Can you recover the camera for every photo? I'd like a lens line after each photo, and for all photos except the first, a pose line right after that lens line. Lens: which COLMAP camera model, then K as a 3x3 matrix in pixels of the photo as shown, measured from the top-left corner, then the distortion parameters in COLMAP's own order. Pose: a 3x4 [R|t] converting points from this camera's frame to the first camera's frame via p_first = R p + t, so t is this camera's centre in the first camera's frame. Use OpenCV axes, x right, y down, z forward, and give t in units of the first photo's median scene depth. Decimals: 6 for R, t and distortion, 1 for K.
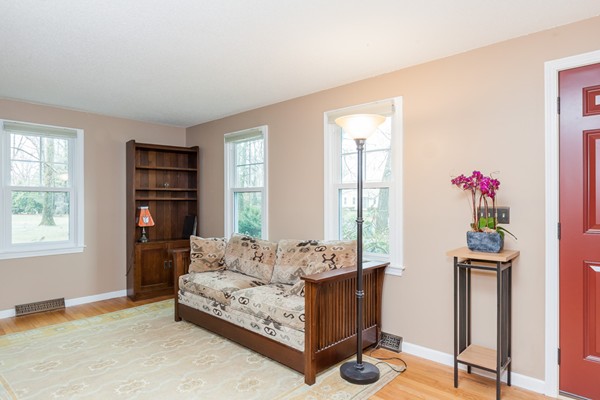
lens RADIAL K [[362.9, 0, 299.2], [0, 362.9, 199.2], [0, 0, 1]] dist [0.022456, -0.001340]
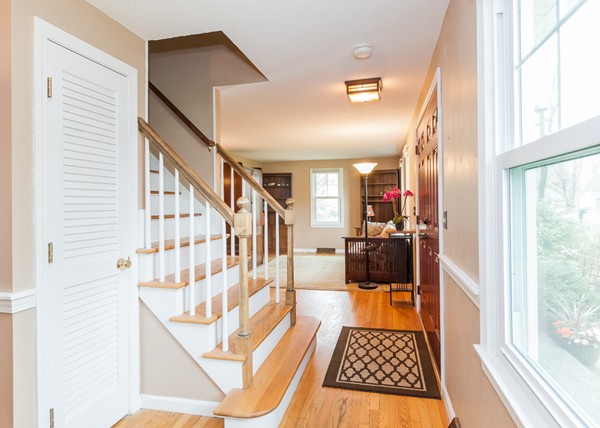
lens RADIAL K [[346.8, 0, 303.0], [0, 346.8, 208.0], [0, 0, 1]] dist [-0.001528, 0.000674]
pose [[0.499284, 0.008108, -0.866400, 0.947181], [0.006160, 0.999898, 0.012907, 0.008088], [0.866416, -0.011781, 0.499183, -0.151585]]
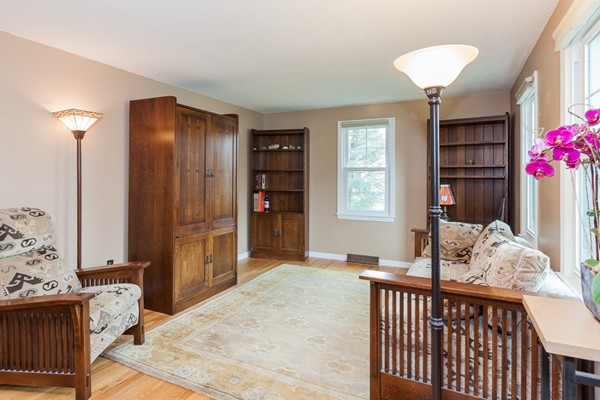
lens RADIAL K [[362.9, 0, 276.8], [0, 362.9, 182.3], [0, 0, 1]] dist [0.022456, -0.001340]
pose [[0.280771, 0.015070, -0.959656, 0.403728], [-0.007937, 0.999879, 0.013379, 0.004927], [0.959742, 0.003861, 0.280857, 0.312311]]
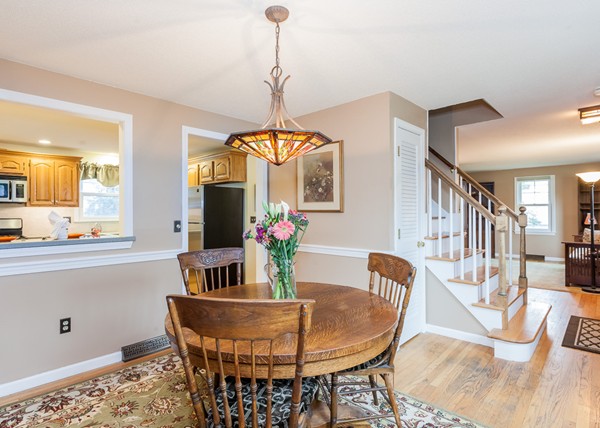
lens RADIAL K [[324.3, 0, 300.6], [0, 324.3, 211.2], [0, 0, 1]] dist [0.005341, -0.001660]
pose [[0.004025, 0.000619, -0.999992, 1.161142], [-0.000178, 1.000000, 0.000619, 0.010083], [0.999992, 0.000175, 0.004026, -0.391861]]
